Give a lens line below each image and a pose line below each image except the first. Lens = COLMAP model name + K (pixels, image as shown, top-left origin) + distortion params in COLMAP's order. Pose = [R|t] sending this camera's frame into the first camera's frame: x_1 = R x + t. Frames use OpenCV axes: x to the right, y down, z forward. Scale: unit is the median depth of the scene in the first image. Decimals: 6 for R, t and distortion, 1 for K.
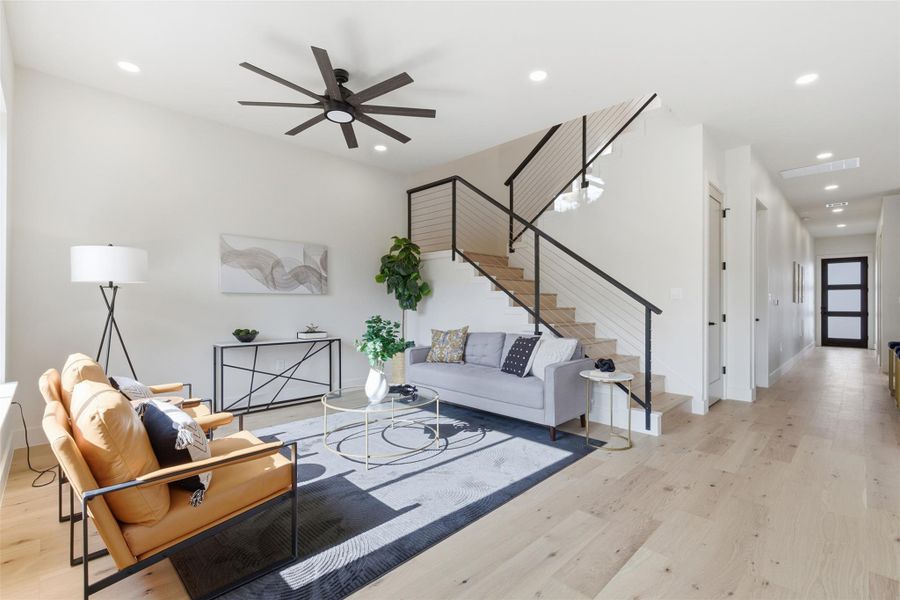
lens RADIAL K [[406.8, 0, 450.0], [0, 406.8, 300.0], [0, 0, 1]] dist [-0.001465, 0.000142]
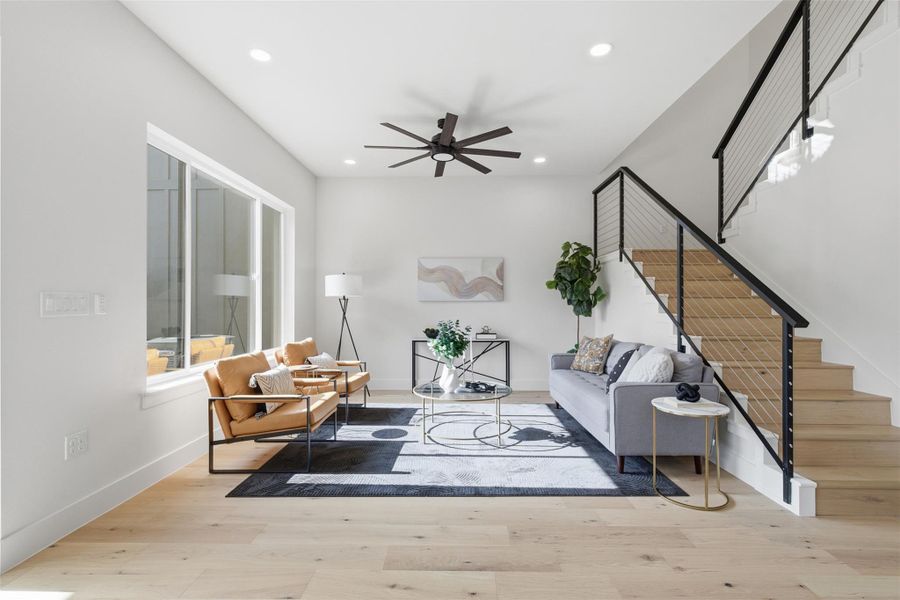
lens RADIAL K [[406.6, 0, 450.4], [0, 406.6, 301.8], [0, 0, 1]] dist [-0.000398, -0.000302]
pose [[0.694773, -0.011238, -0.719141, 0.584107], [0.007290, 0.999937, -0.008583, -0.003752], [0.719192, 0.000721, 0.694811, 0.150129]]
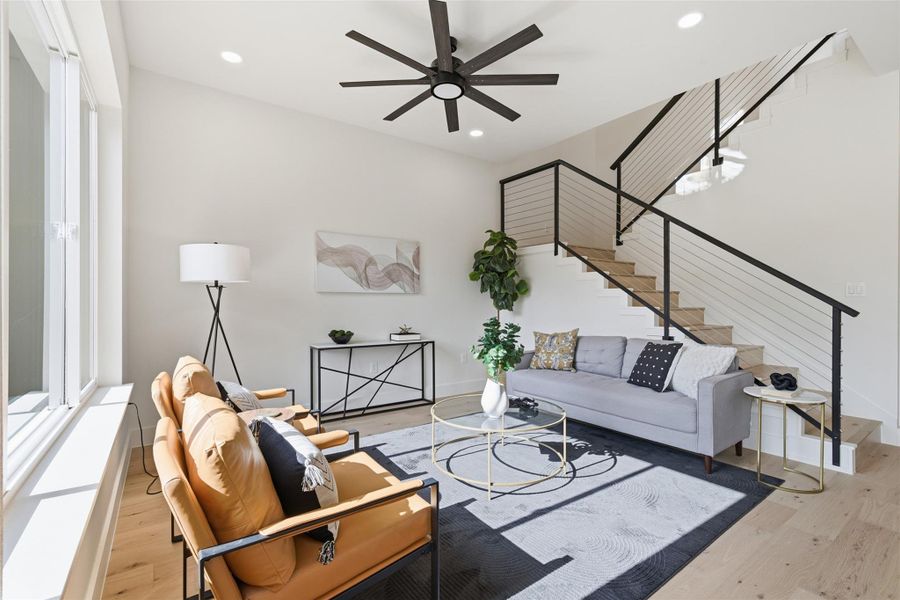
lens RADIAL K [[406.6, 0, 450.4], [0, 406.6, 301.8], [0, 0, 1]] dist [-0.000398, -0.000302]
pose [[0.986971, -0.001723, -0.160889, -0.114341], [0.002647, 0.999981, 0.005527, 0.000637], [0.160876, -0.005881, 0.986957, 0.118637]]
